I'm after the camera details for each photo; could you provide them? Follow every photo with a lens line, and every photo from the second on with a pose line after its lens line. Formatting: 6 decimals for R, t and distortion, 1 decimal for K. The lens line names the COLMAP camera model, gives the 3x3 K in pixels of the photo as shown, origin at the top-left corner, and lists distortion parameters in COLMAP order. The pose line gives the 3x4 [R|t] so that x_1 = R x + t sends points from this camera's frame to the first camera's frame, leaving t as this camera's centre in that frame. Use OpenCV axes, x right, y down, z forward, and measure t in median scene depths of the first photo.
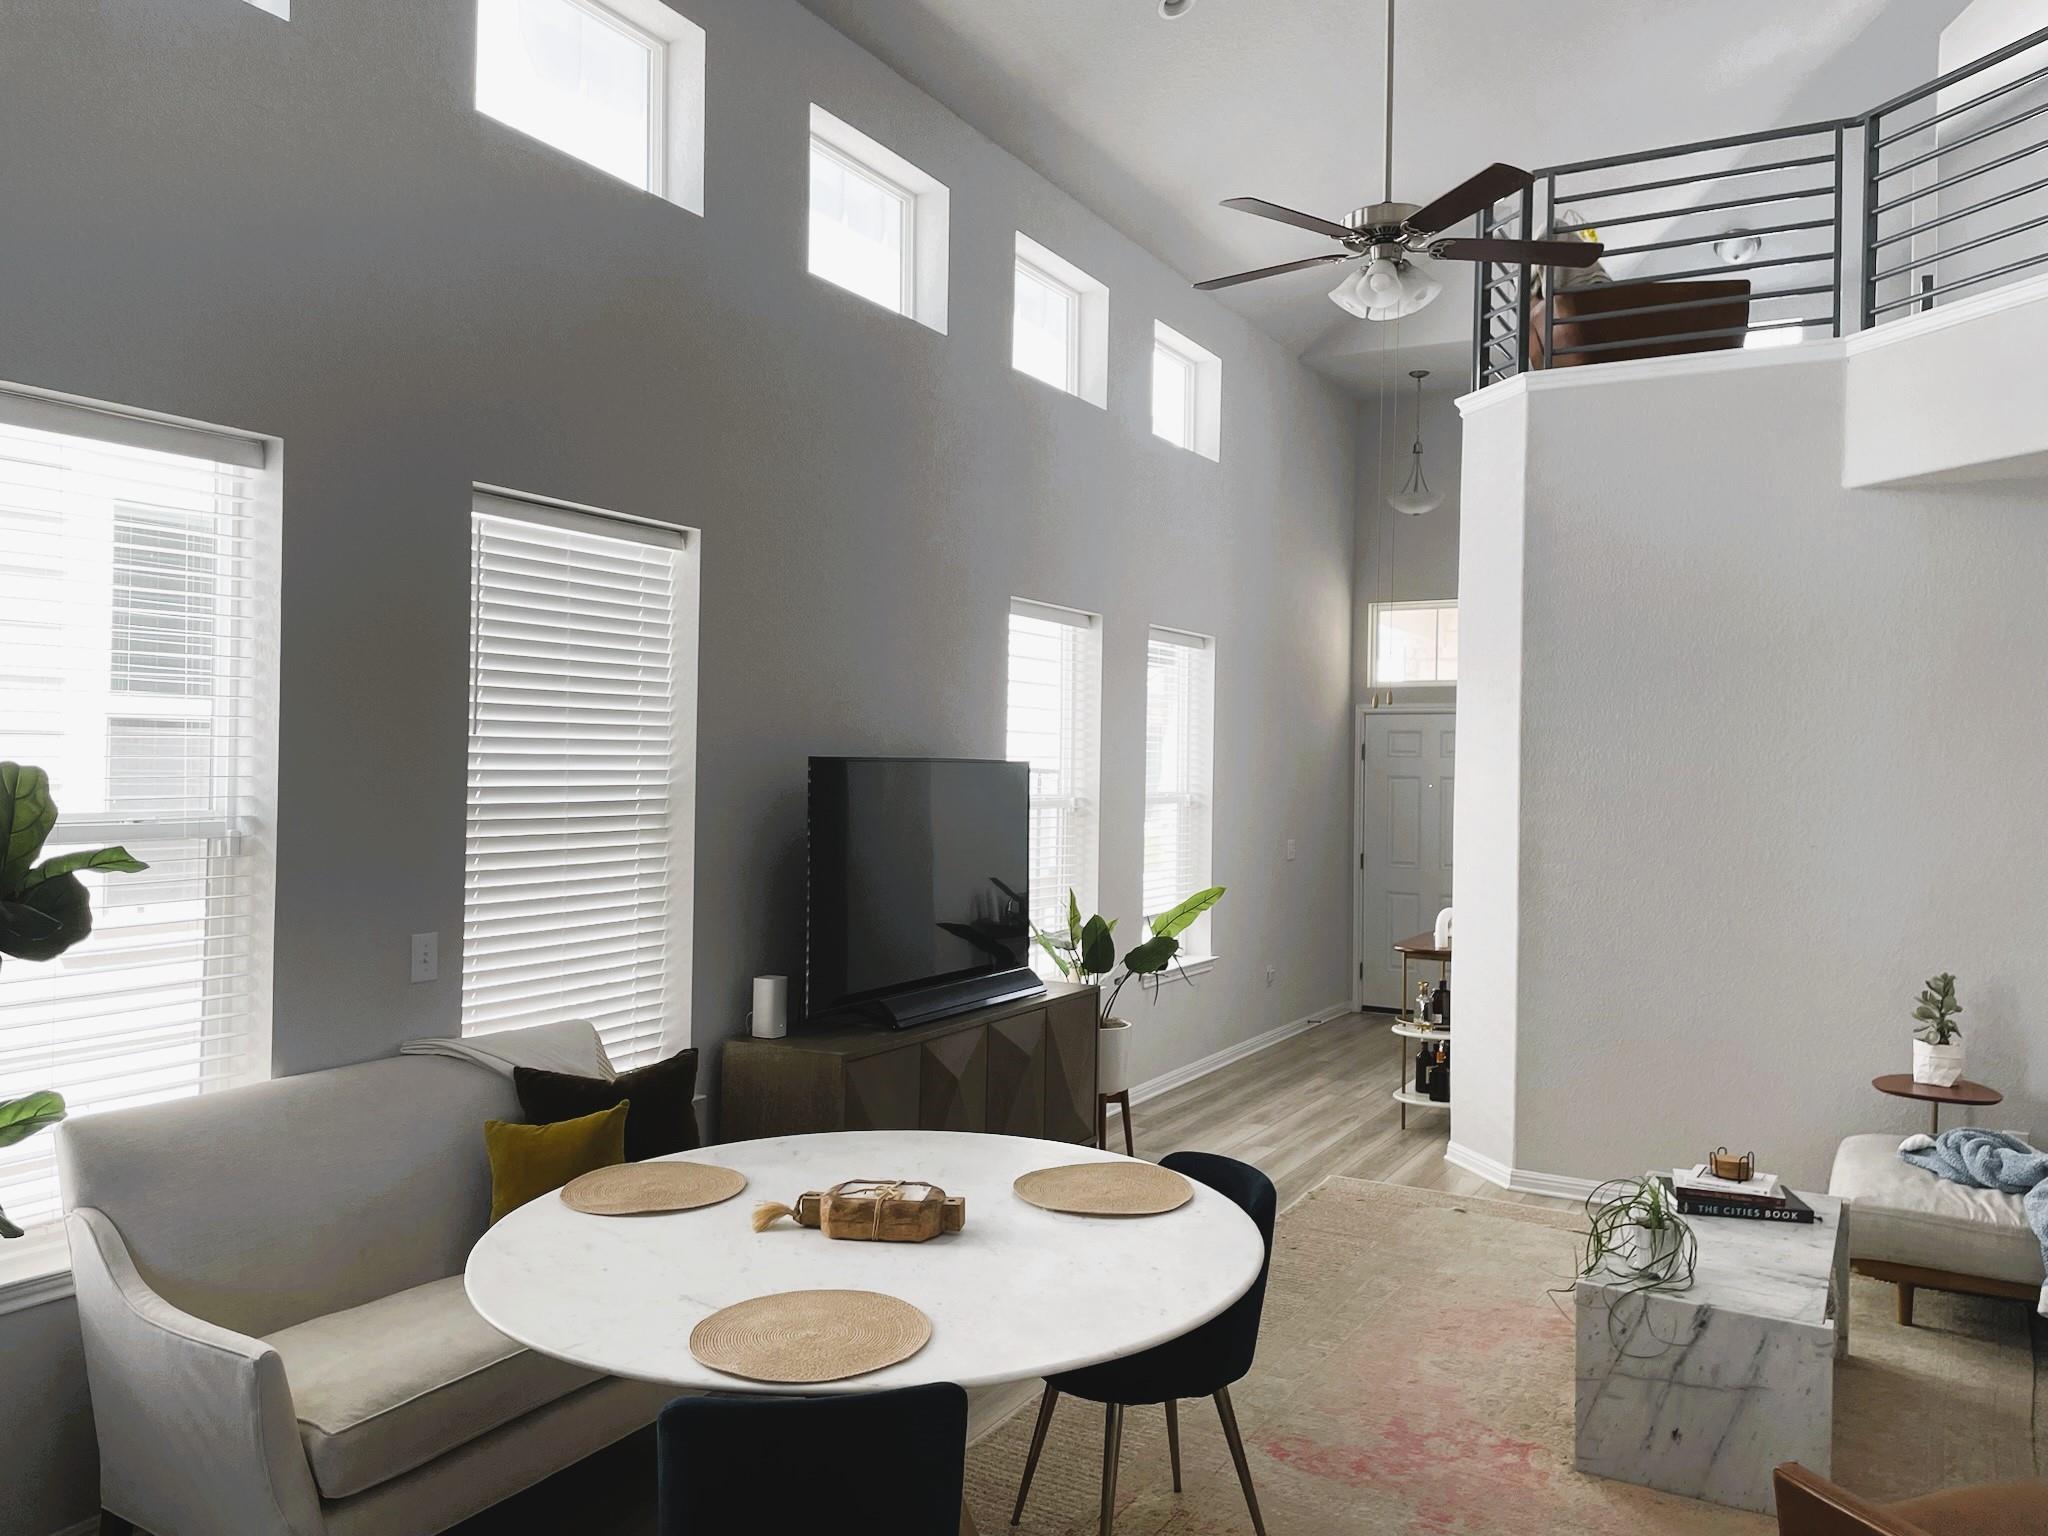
lens RADIAL K [[1550.6, 0, 1024.0], [0, 1550.6, 768.0], [0, 0, 1]] dist [0.054388, -0.003845]
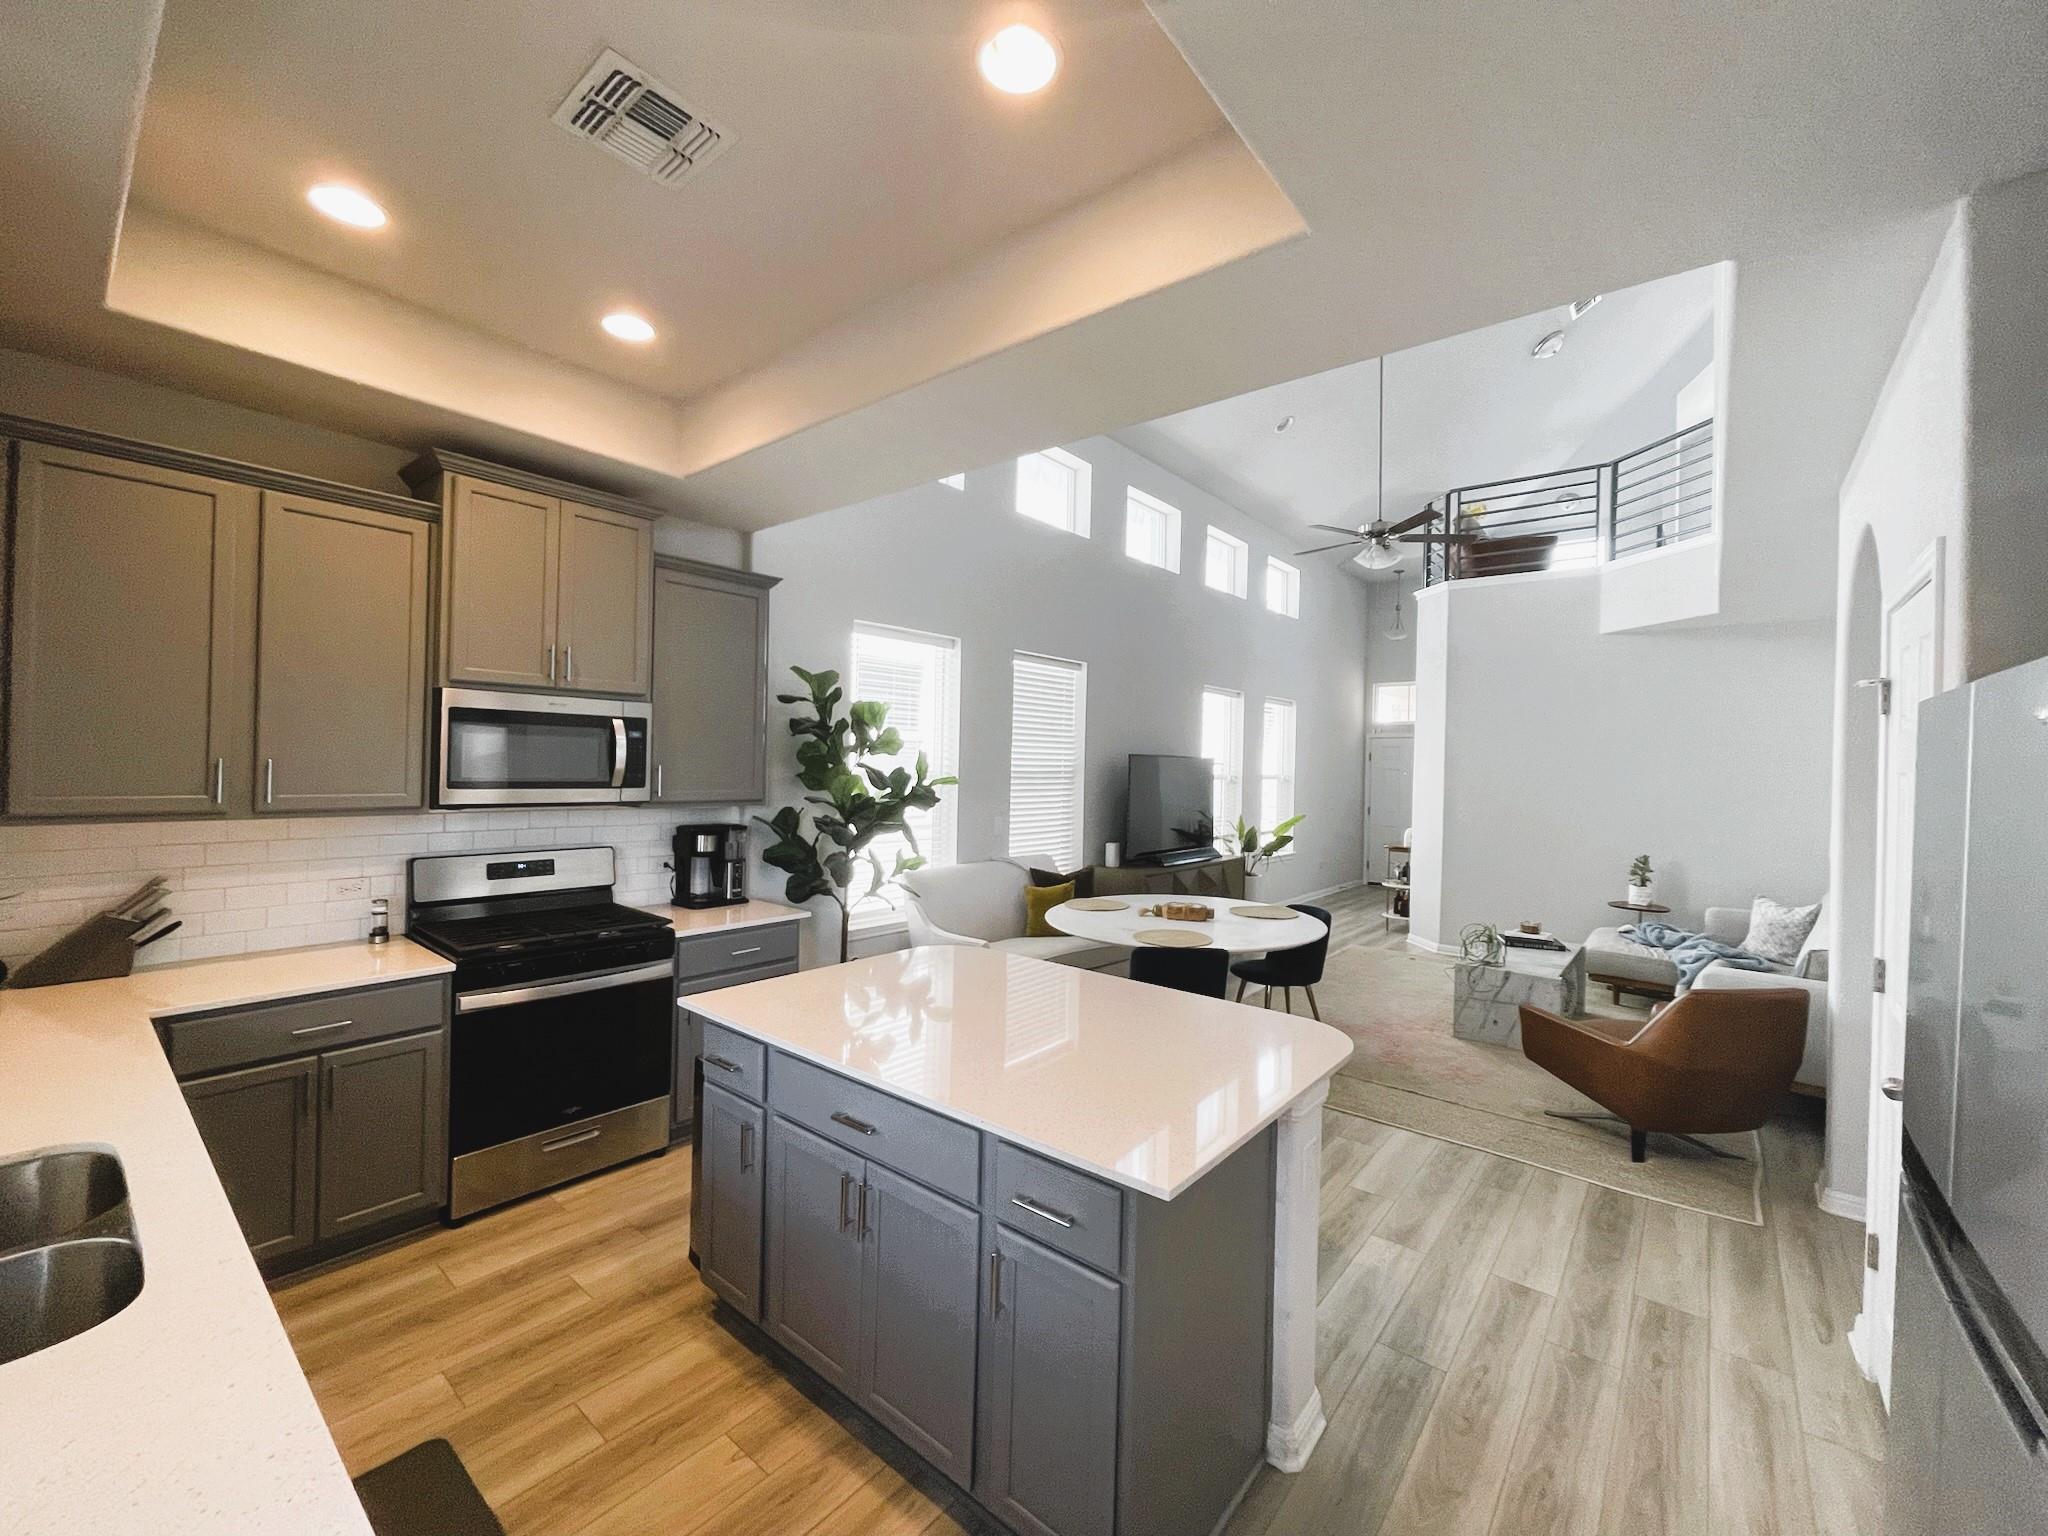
lens RADIAL K [[825.0, 0, 1024.0], [0, 825.0, 768.0], [0, 0, 1]] dist [-0.000531, 0.000378]
pose [[0.983303, 0.006536, -0.181861, -0.057789], [-0.006611, 0.999978, 0.000194, 0.014264], [0.181858, 0.001011, 0.983324, -0.279118]]
